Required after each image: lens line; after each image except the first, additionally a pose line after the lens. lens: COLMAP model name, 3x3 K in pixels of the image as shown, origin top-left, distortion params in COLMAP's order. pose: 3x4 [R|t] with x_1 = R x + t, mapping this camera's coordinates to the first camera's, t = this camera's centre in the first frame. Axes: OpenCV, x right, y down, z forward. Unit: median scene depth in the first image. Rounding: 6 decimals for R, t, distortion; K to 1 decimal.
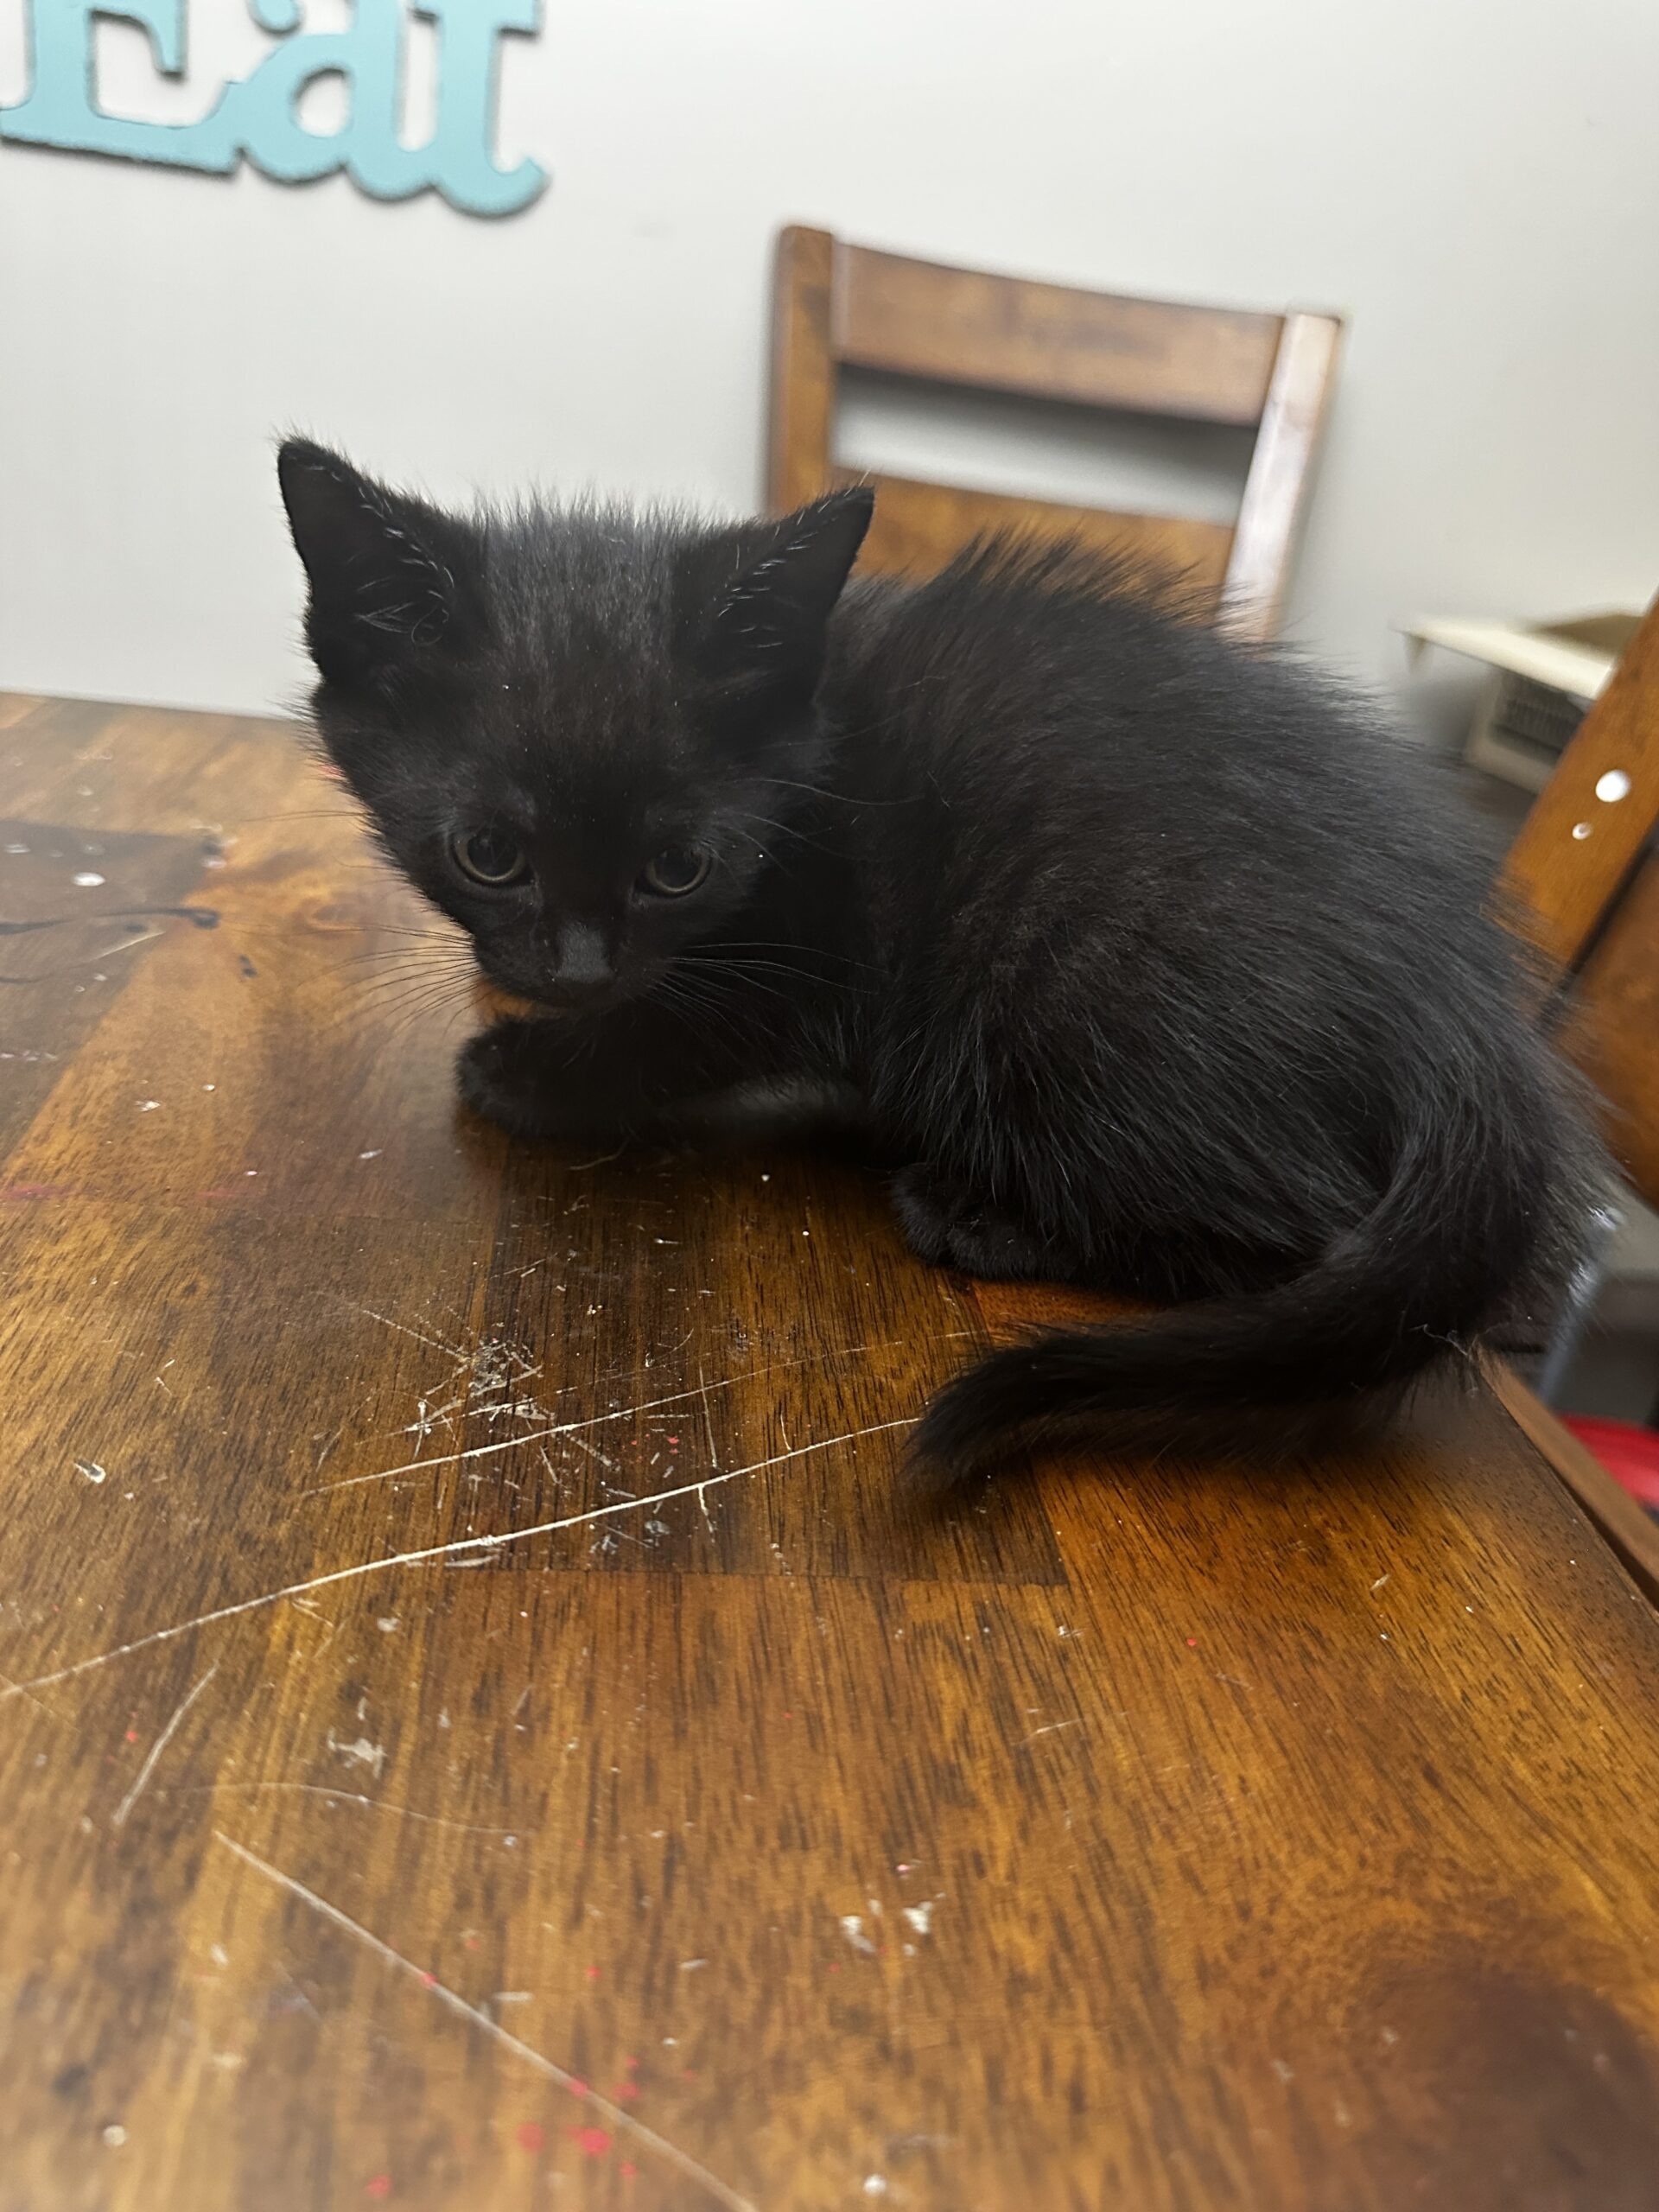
lens RADIAL K [[1732.3, 0, 891.4], [0, 1732.3, 1112.1], [0, 0, 1]] dist [-0.026600, -0.010491]
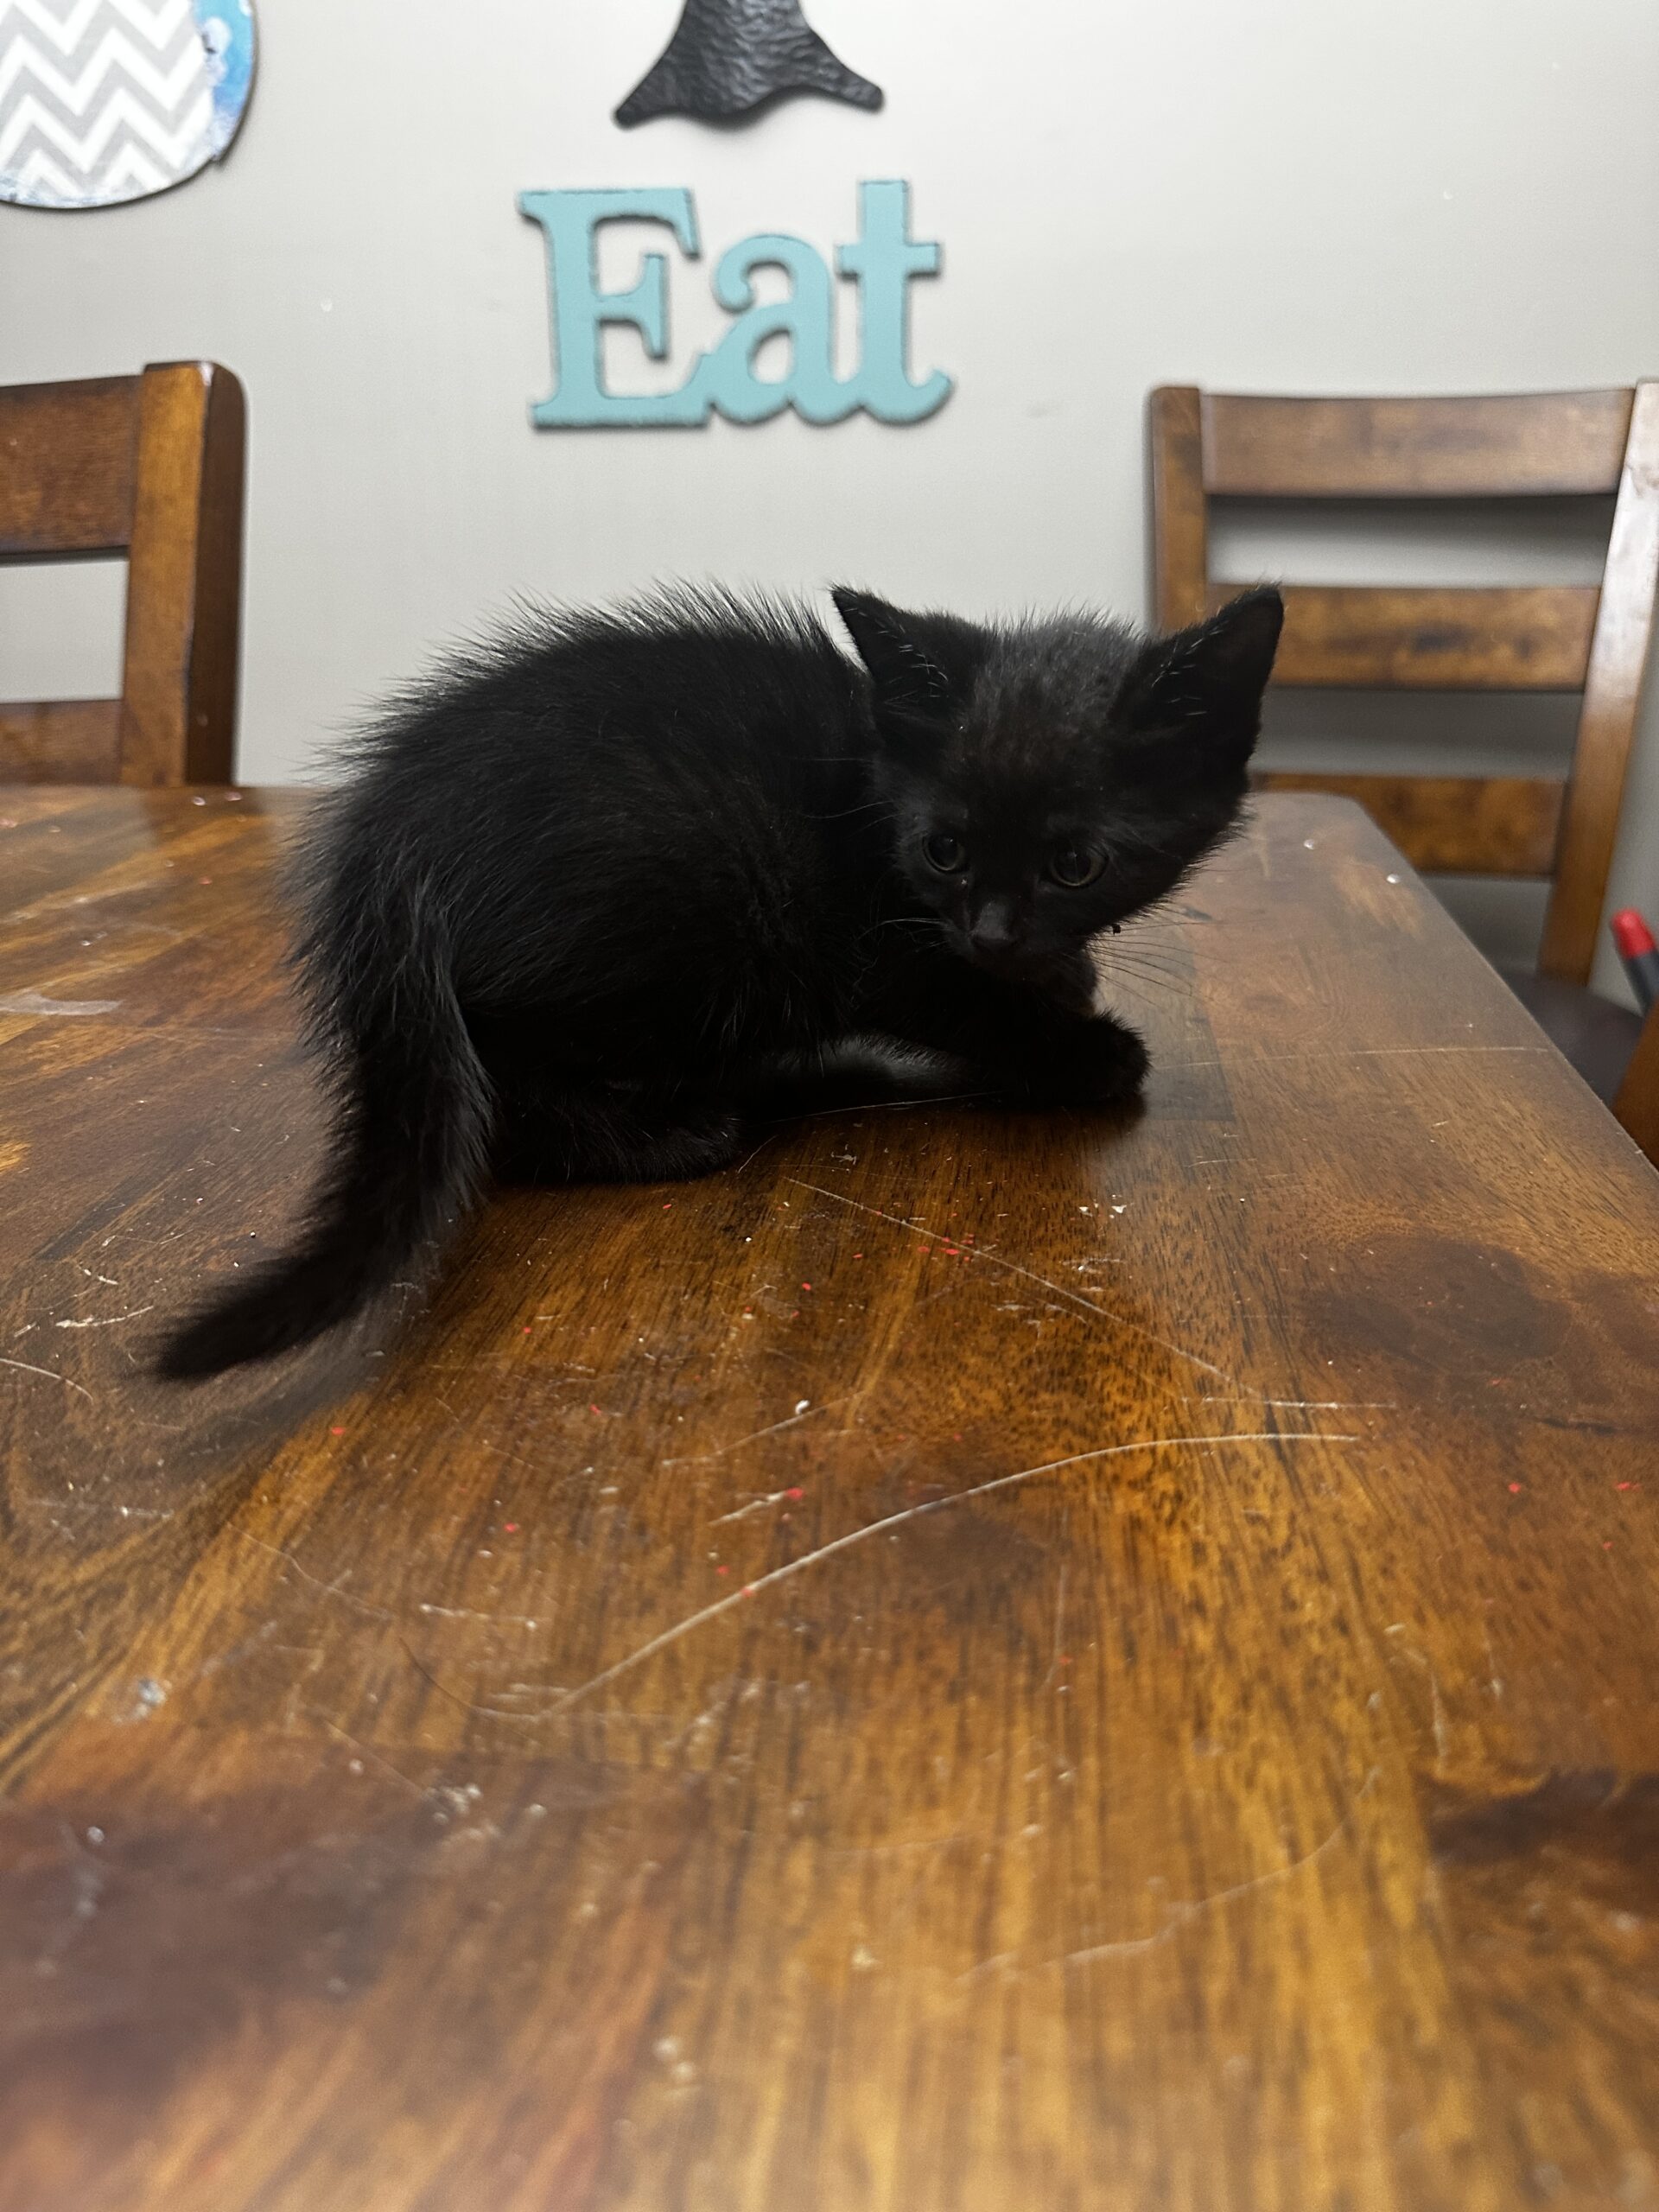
lens RADIAL K [[1704.4, 0, 829.5], [0, 1704.4, 1106.0], [0, 0, 1]] dist [-0.010244, -0.032784]
pose [[0.954984, -0.057737, -0.290985, 0.252668], [0.032149, 0.995243, -0.091966, 0.483741], [0.294910, 0.078471, 0.952297, -0.897855]]
